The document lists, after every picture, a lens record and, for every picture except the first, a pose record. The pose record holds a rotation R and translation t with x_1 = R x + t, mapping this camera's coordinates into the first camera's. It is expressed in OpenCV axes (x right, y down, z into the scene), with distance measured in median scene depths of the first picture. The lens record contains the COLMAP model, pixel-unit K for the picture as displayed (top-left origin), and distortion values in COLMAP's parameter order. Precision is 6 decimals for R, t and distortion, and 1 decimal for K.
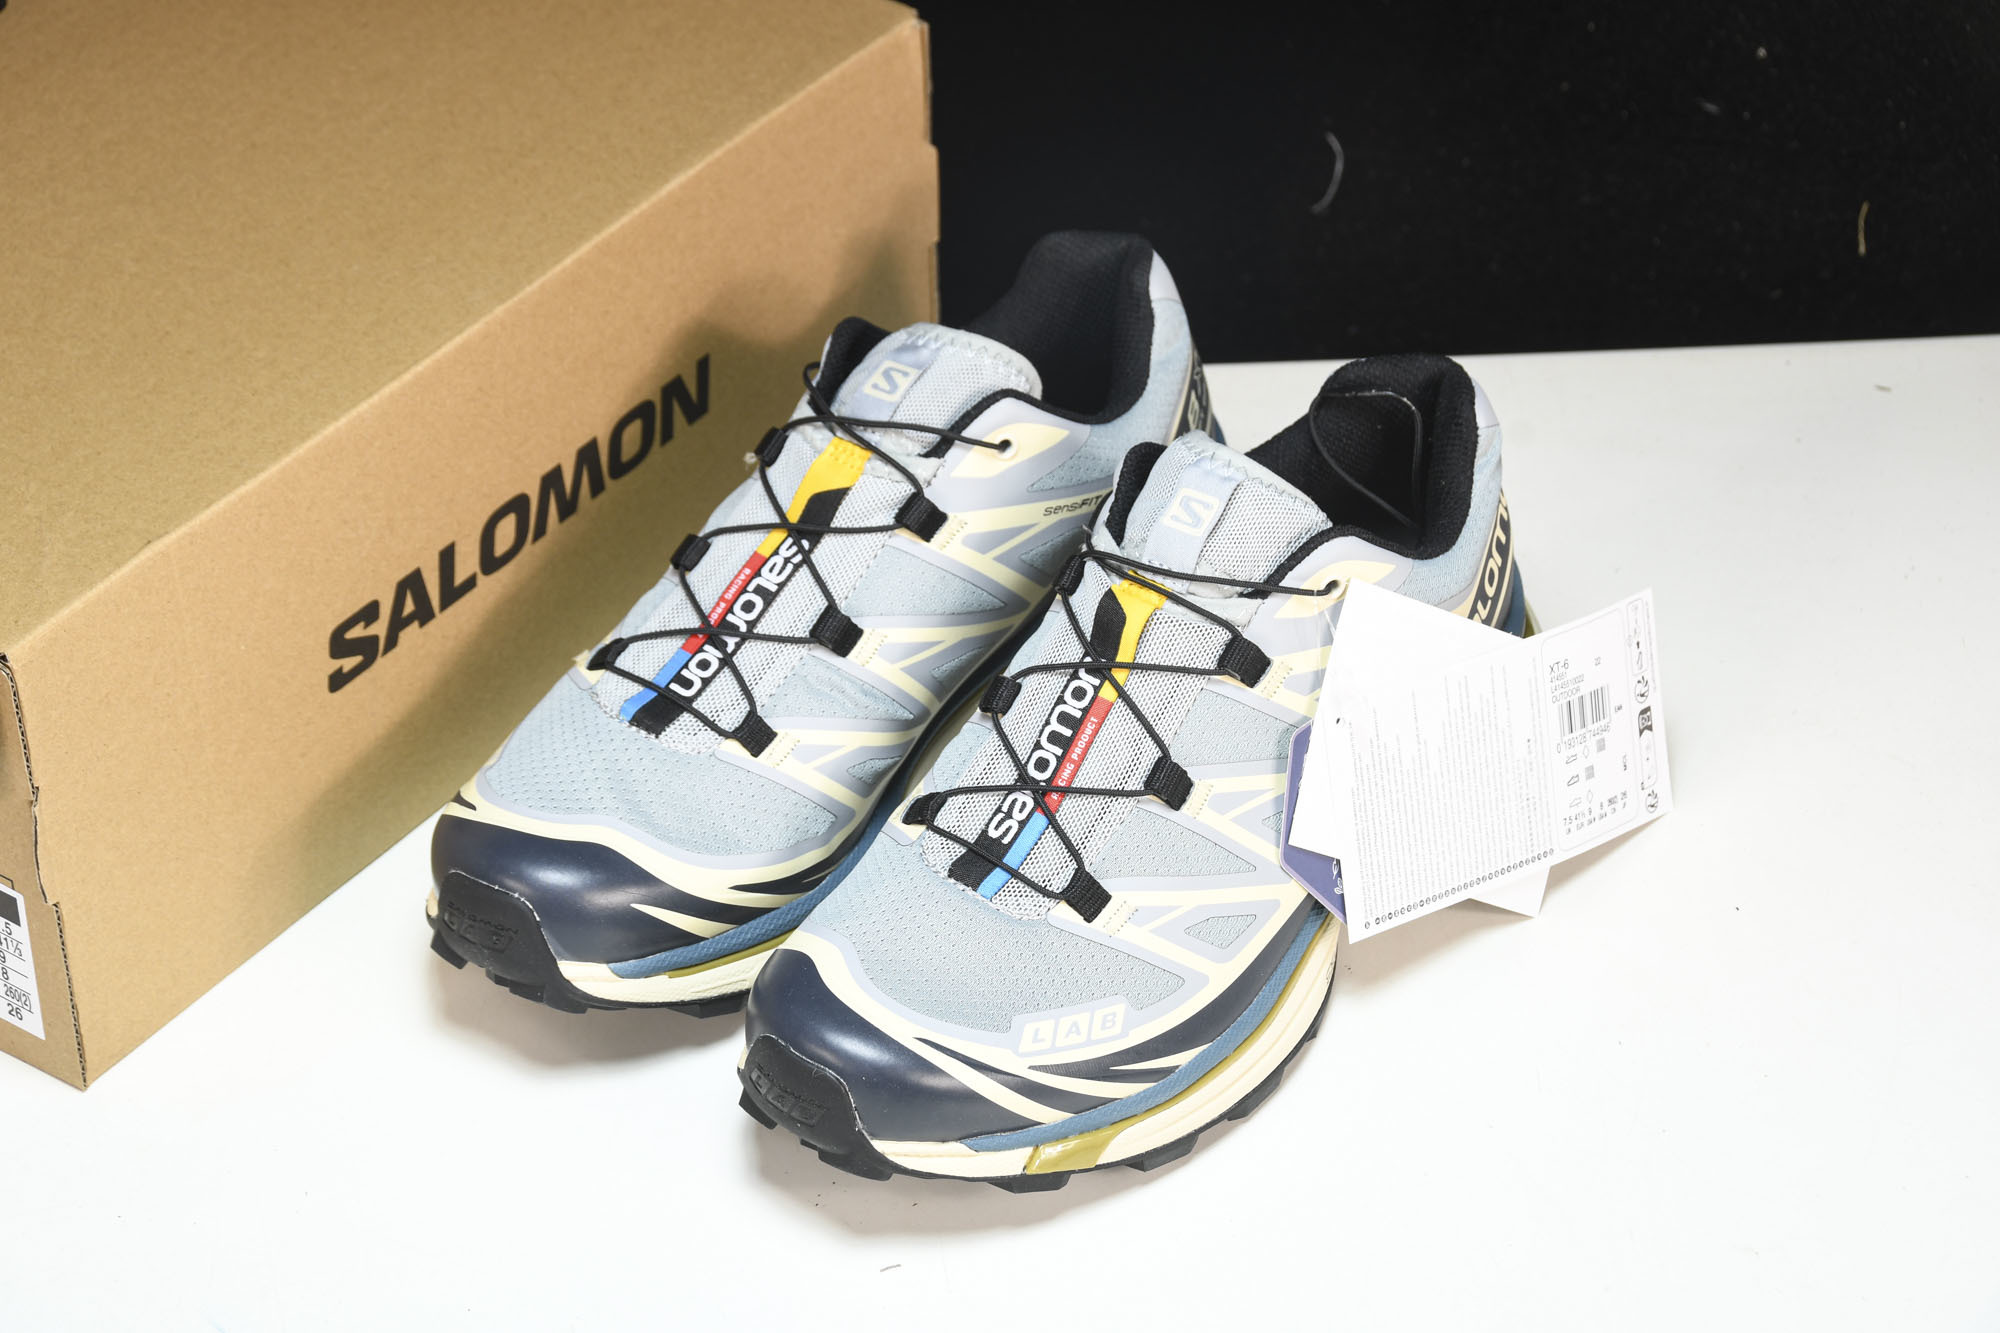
lens RADIAL K [[5229.6, 0, 1000.0], [0, 5229.6, 666.5], [0, 0, 1]] dist [0.631894, -0.014426]
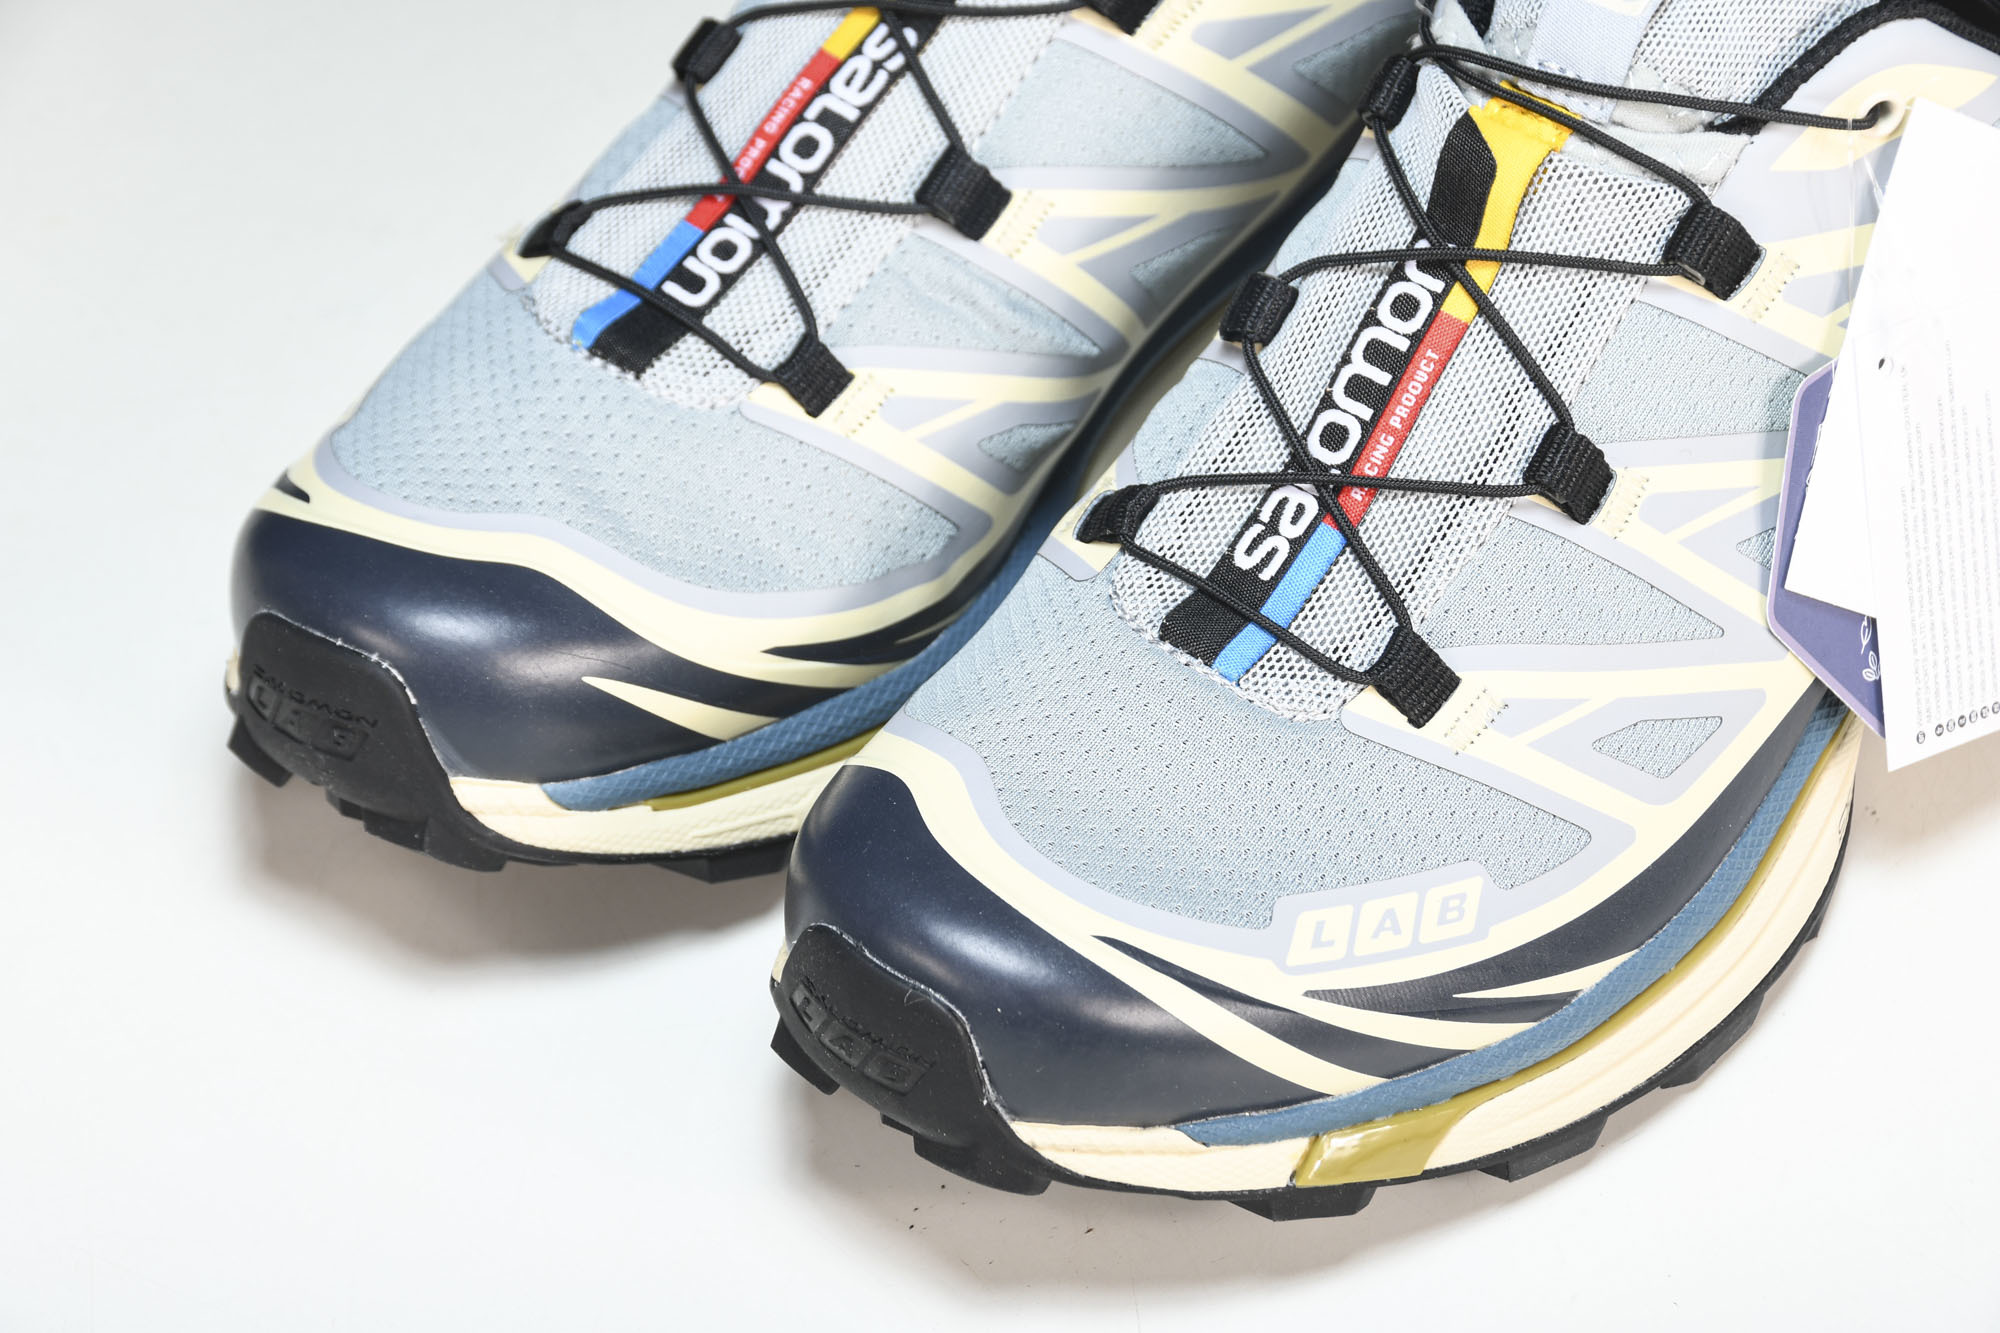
lens RADIAL K [[6450.3, 0, 1000.0], [0, 6450.3, 666.5], [0, 0, 1]] dist [0.207984, 0.546538]
pose [[0.999430, 0.016577, -0.029407, -0.006616], [-0.015189, 0.998788, 0.046808, 0.011701], [0.030147, -0.046335, 0.998471, 0.324876]]
